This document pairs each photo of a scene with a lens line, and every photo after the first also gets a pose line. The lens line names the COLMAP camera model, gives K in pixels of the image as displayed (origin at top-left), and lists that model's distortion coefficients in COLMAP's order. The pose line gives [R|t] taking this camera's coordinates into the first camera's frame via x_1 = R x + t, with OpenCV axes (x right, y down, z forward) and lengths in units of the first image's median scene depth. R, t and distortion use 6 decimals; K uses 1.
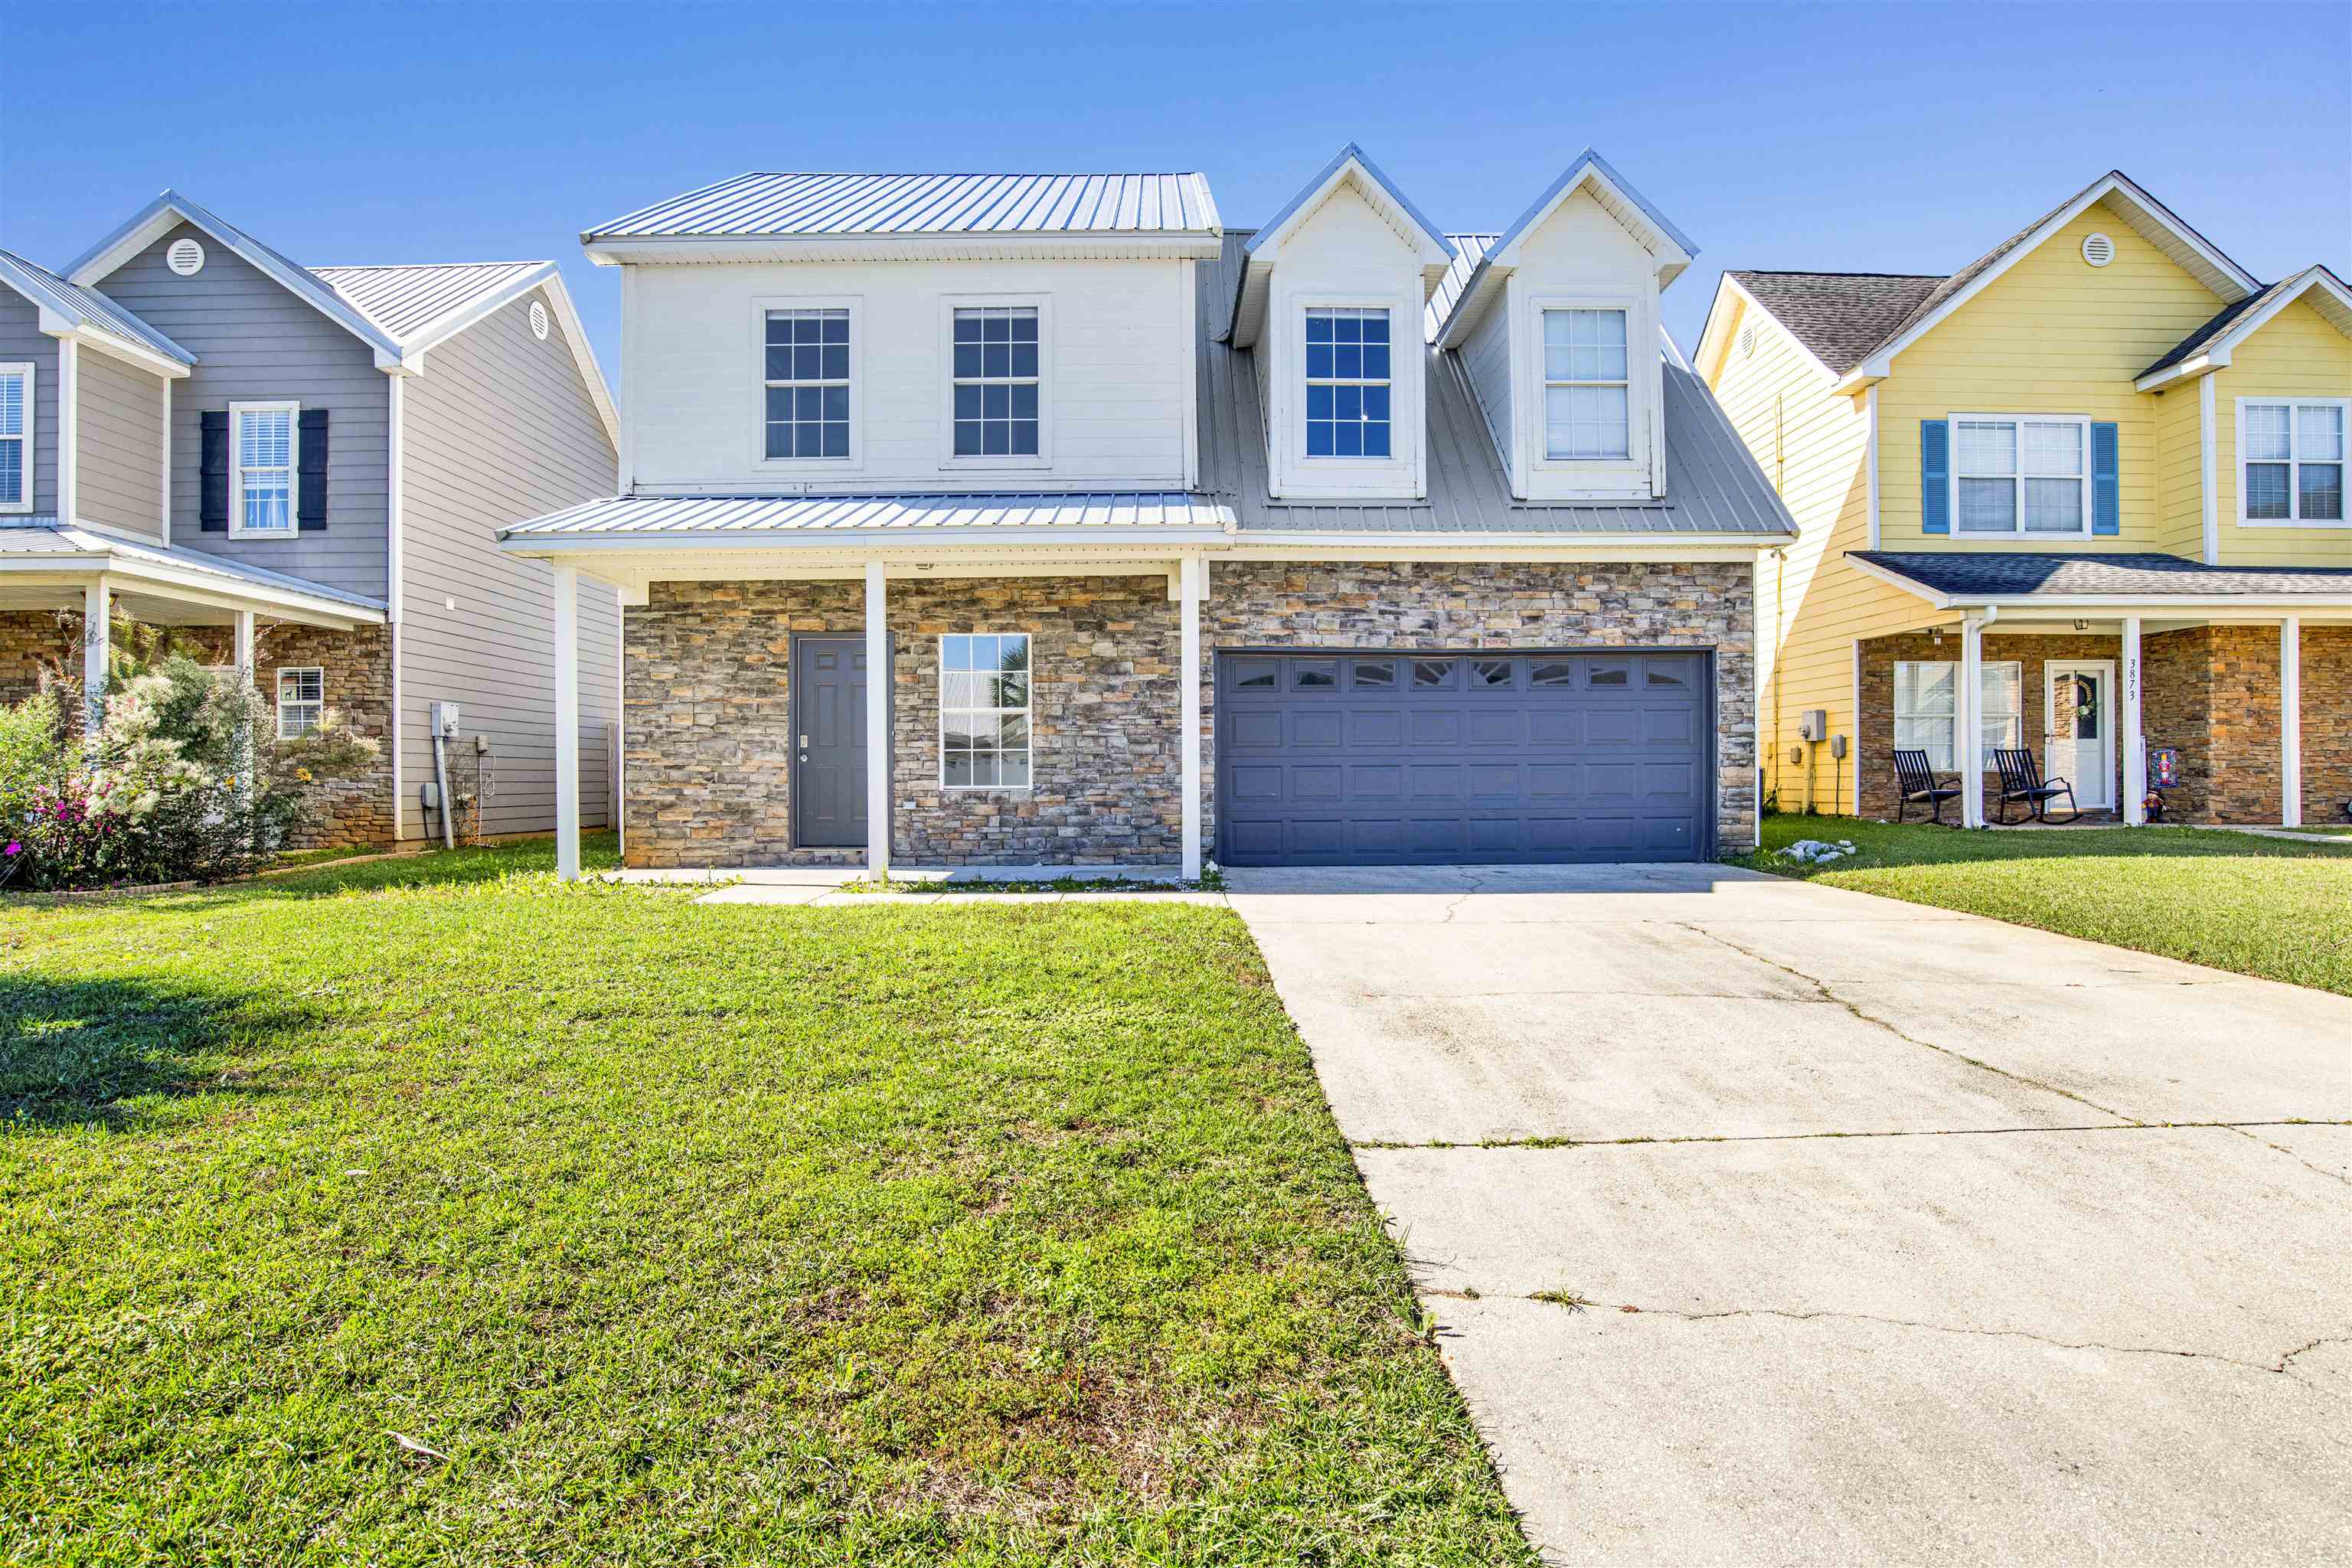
lens RADIAL K [[1291.0, 0, 1152.9], [0, 1291.0, 793.9], [0, 0, 1]] dist [-0.054089, 0.014276]
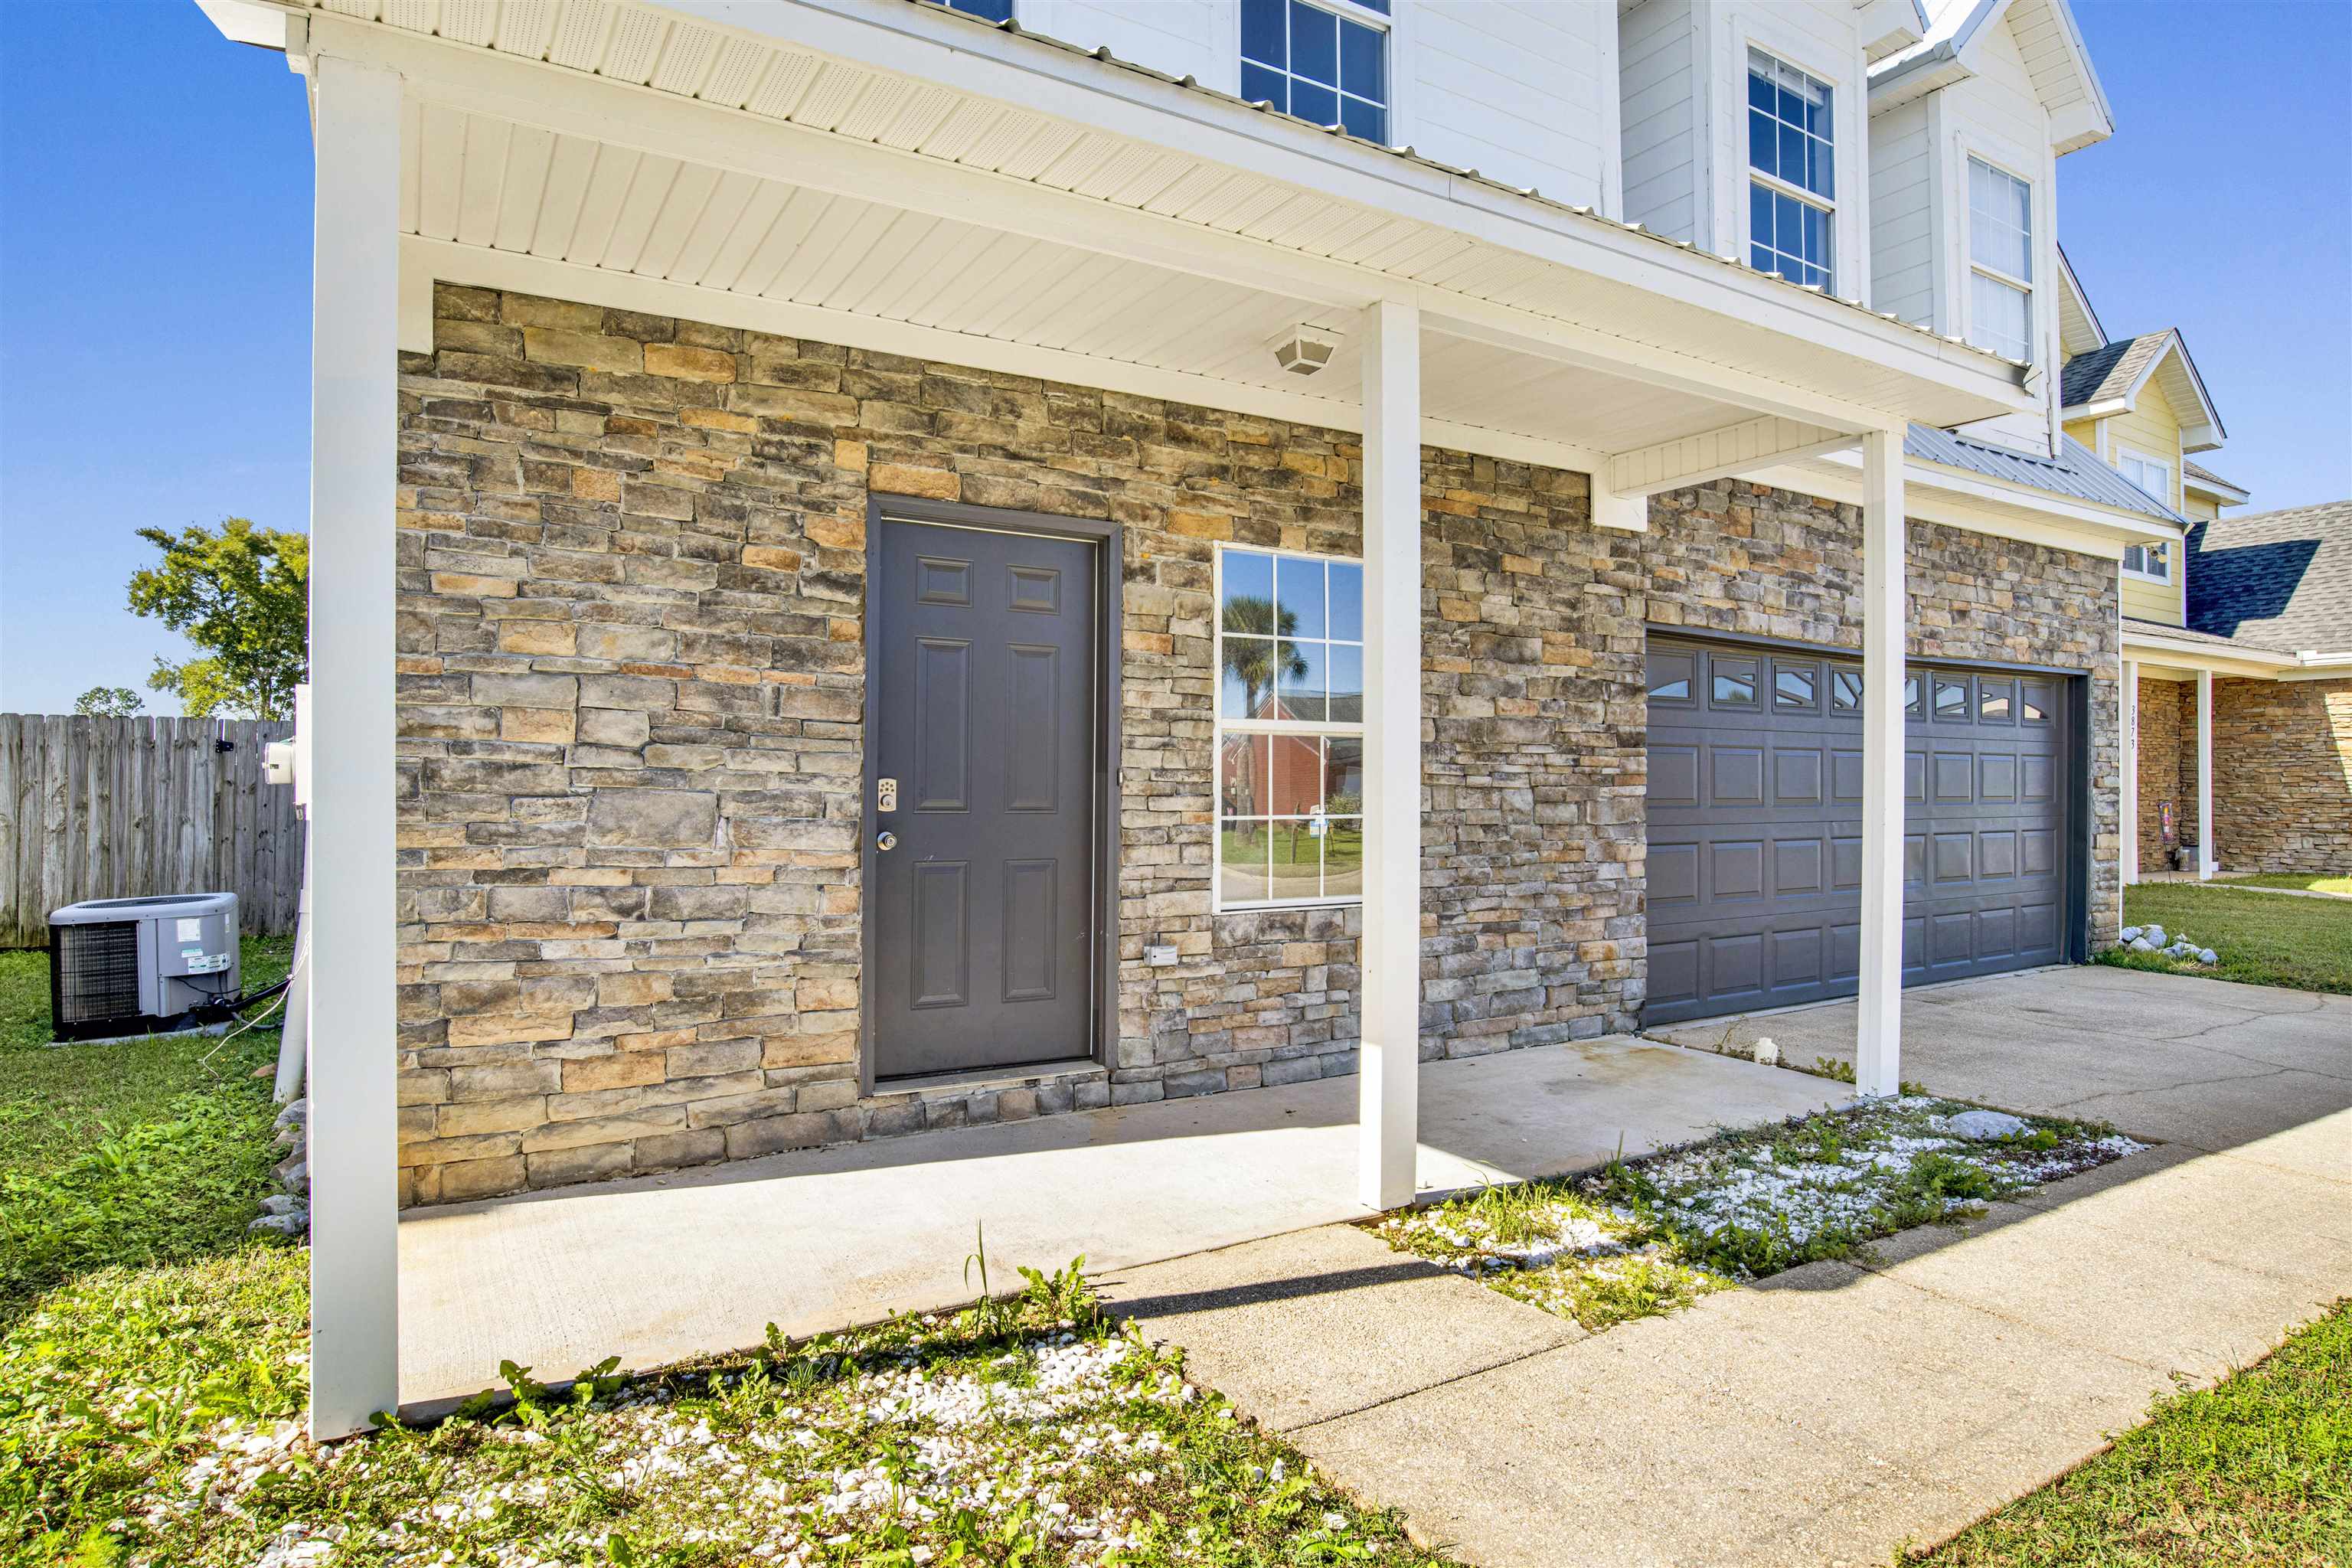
lens RADIAL K [[1291.0, 0, 1155.5], [0, 1291.0, 789.1], [0, 0, 1]] dist [-0.054089, 0.014276]
pose [[0.870359, 0.006647, 0.492374, -0.388065], [0.000764, 0.999889, -0.014850, -0.037258], [-0.492418, 0.013301, 0.870257, 0.643590]]
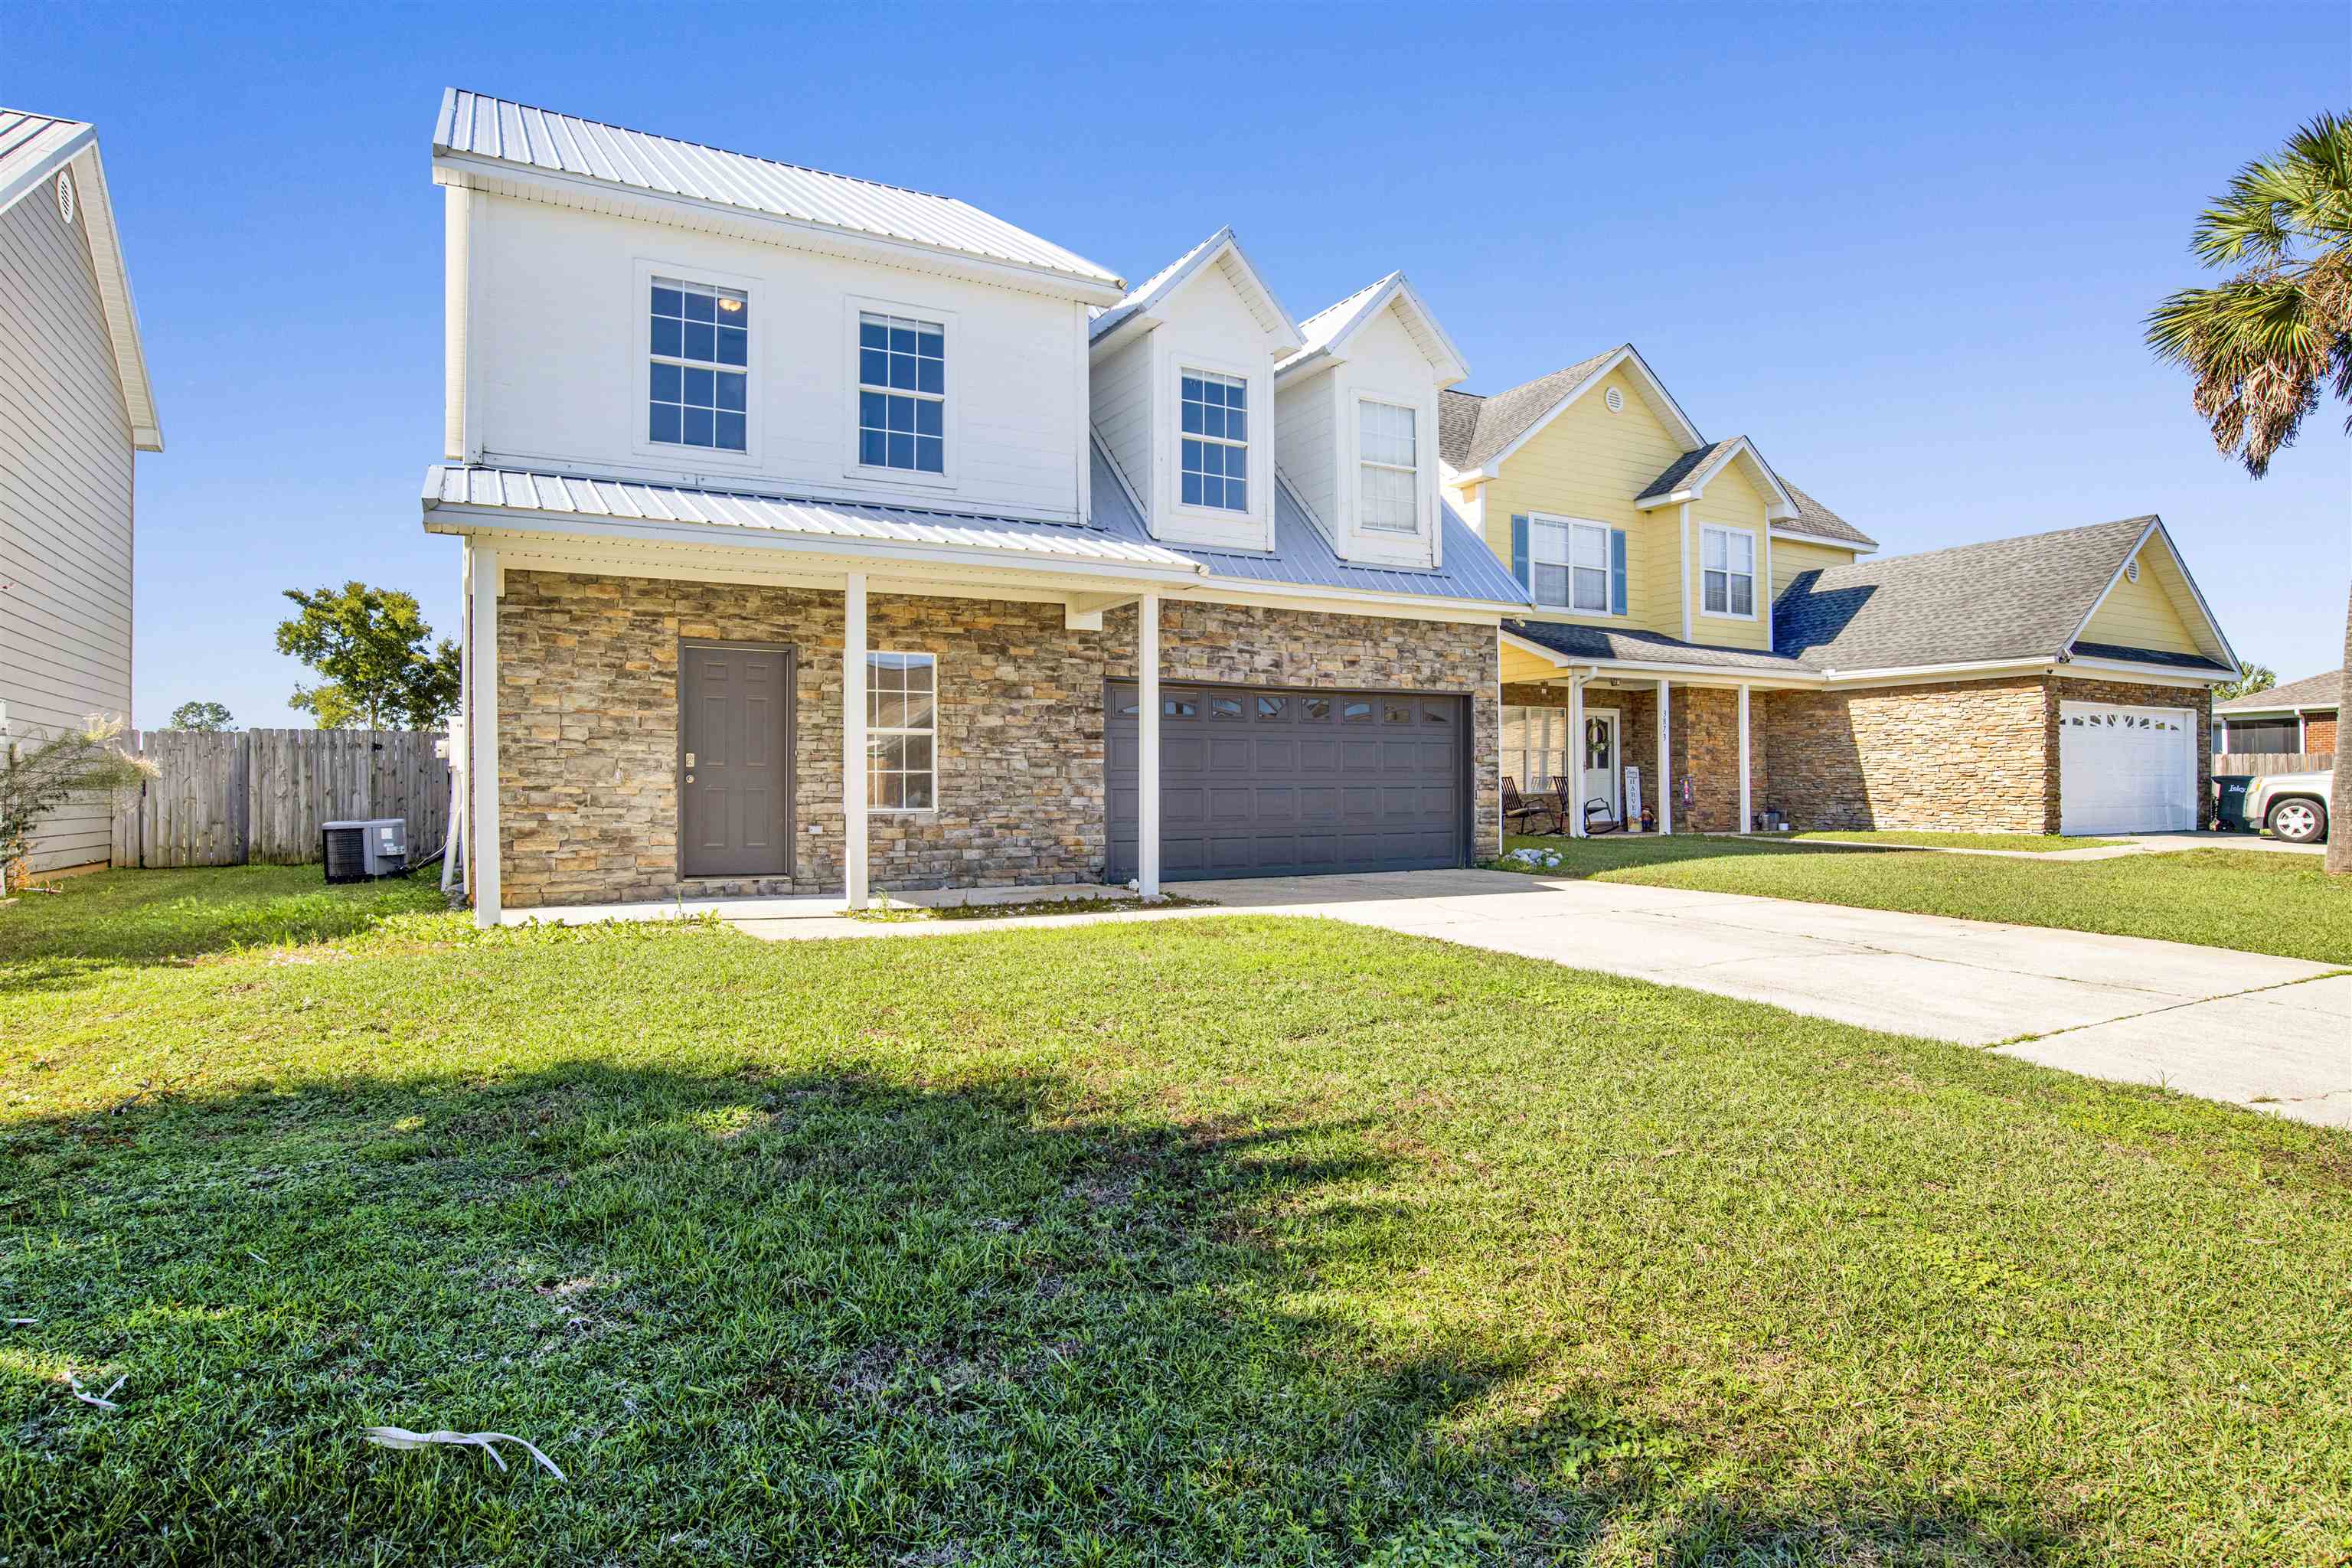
lens RADIAL K [[1290.1, 0, 1193.3], [0, 1290.1, 799.8], [0, 0, 1]] dist [-0.055379, 0.015077]
pose [[0.877067, -0.001334, 0.480366, -0.394621], [0.006715, 0.999933, -0.009482, -0.002229], [-0.480321, 0.011542, 0.877017, 0.045292]]
